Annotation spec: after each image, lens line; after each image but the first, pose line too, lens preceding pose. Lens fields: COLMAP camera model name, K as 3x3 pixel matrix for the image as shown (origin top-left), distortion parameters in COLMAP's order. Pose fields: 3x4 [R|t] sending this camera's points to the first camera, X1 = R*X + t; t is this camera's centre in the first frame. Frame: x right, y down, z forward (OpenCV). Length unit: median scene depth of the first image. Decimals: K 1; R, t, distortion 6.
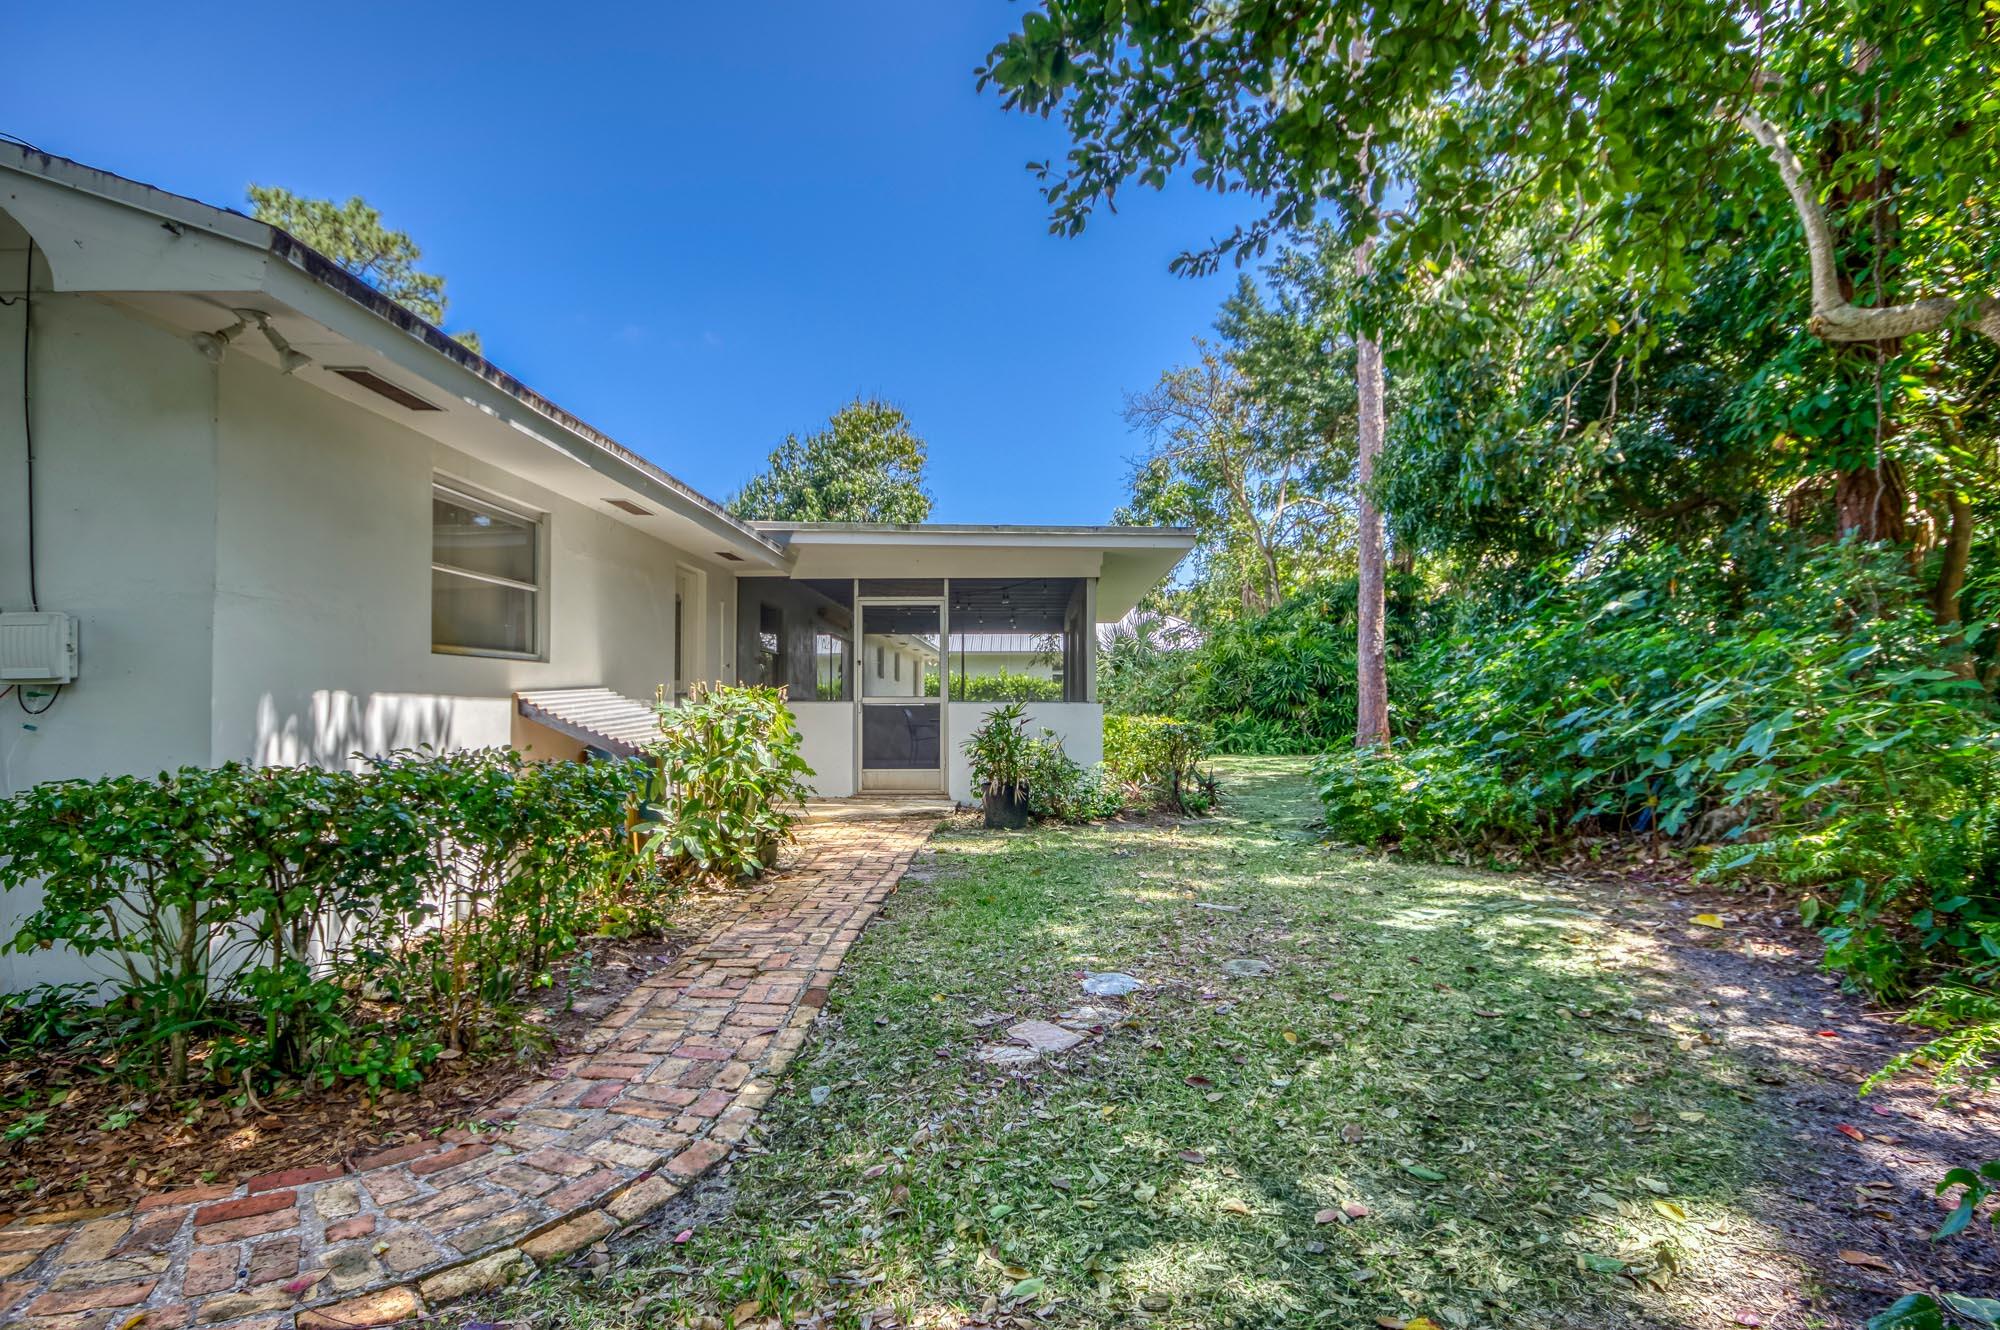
lens RADIAL K [[1062.3, 0, 1000.0], [0, 1062.3, 665.0], [0, 0, 1]] dist [-0.001397, -0.000079]
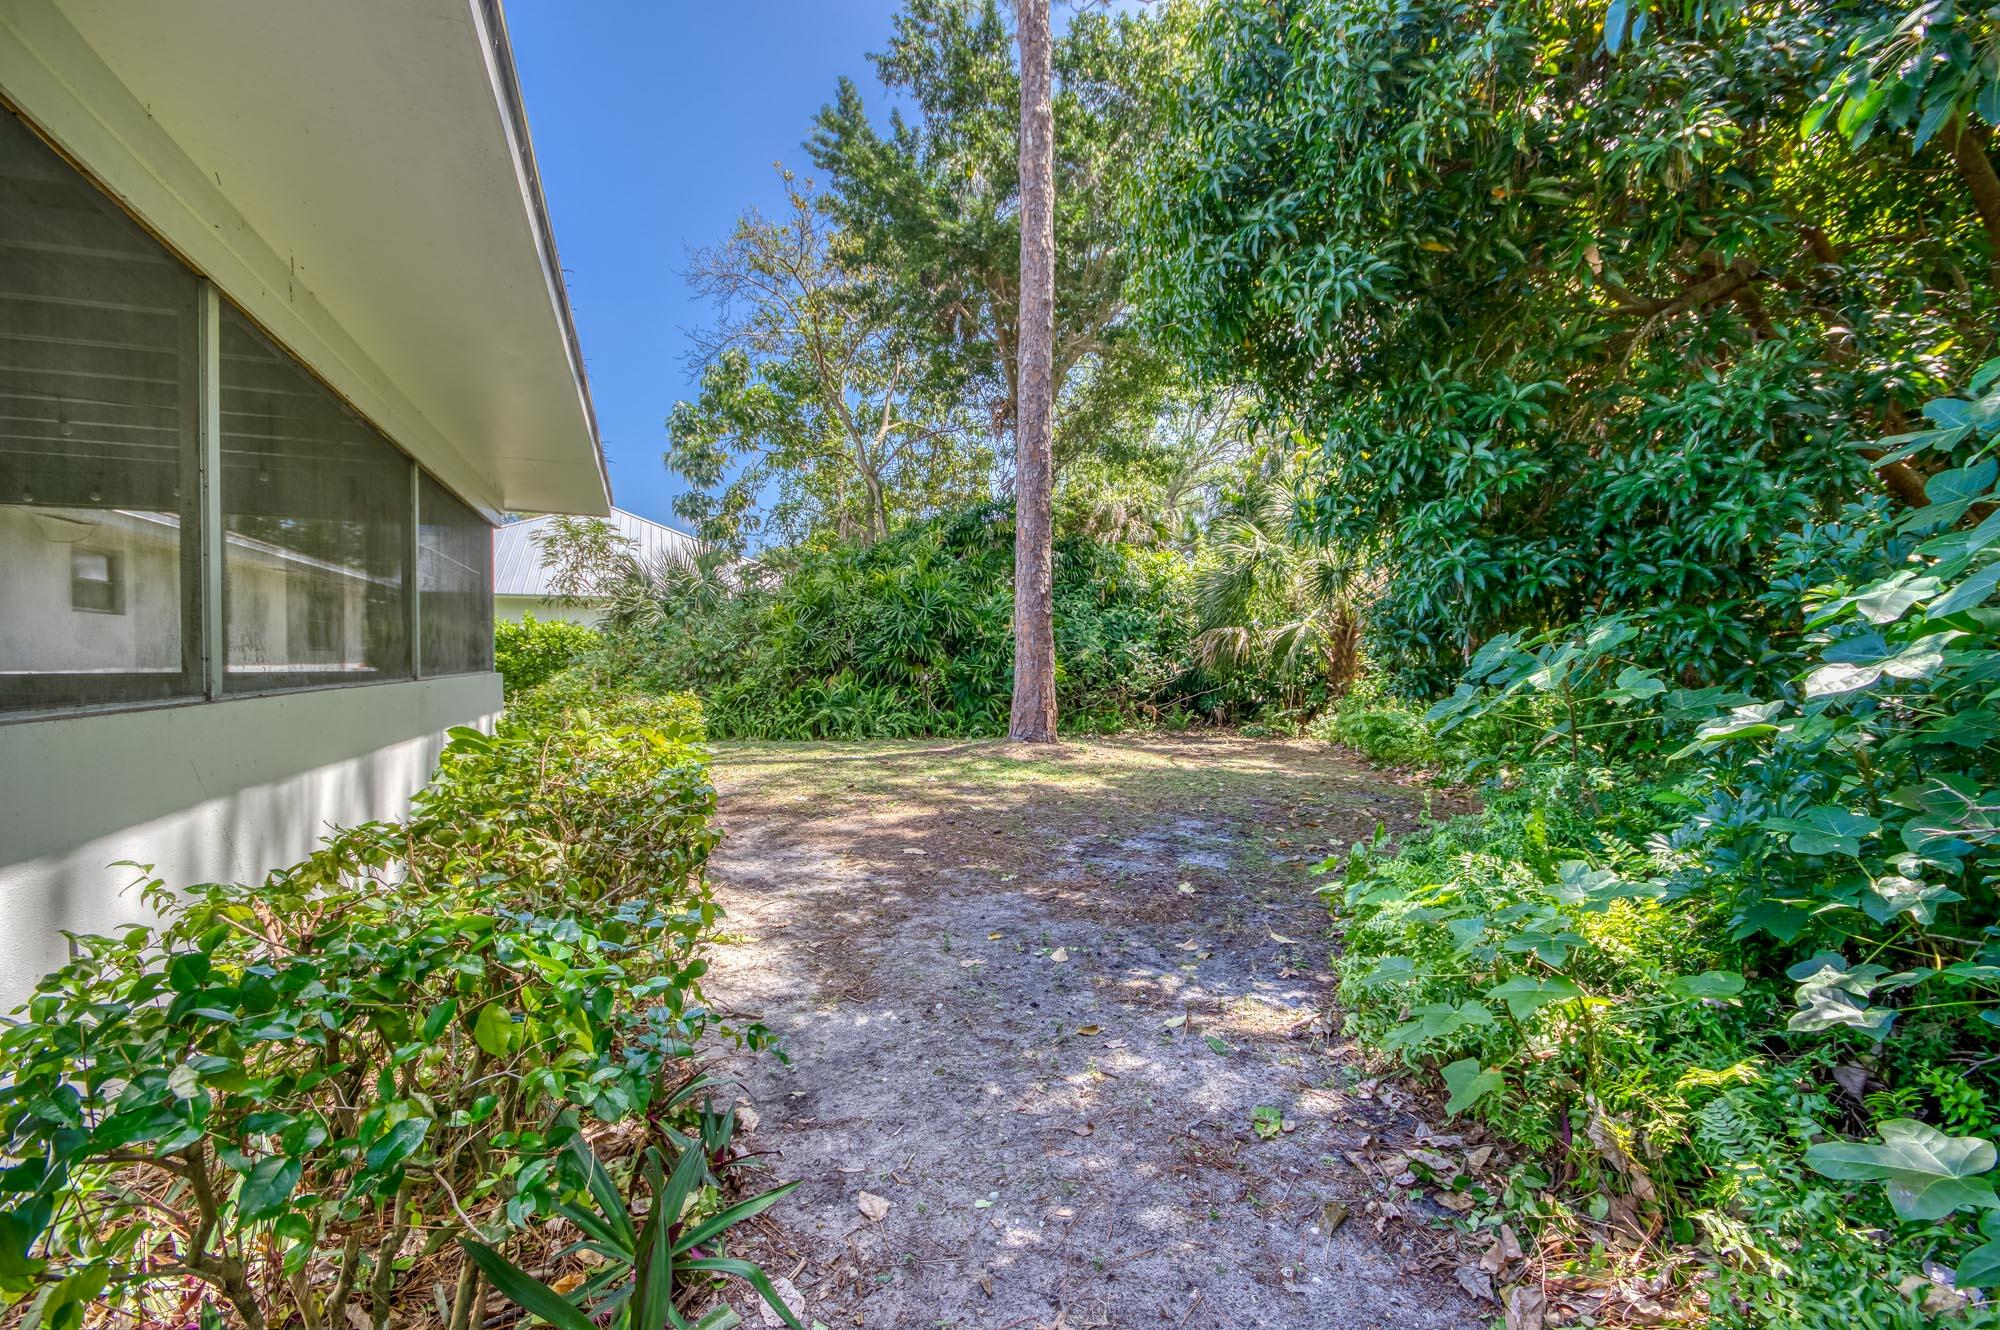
lens RADIAL K [[892.4, 0, 1006.9], [0, 892.4, 670.5], [0, 0, 1]] dist [0.002590, -0.000774]
pose [[0.913787, -0.000643, 0.406193, 0.090021], [-0.020500, 0.998652, 0.047696, 0.010969], [-0.405676, -0.051911, 0.912542, 0.420392]]
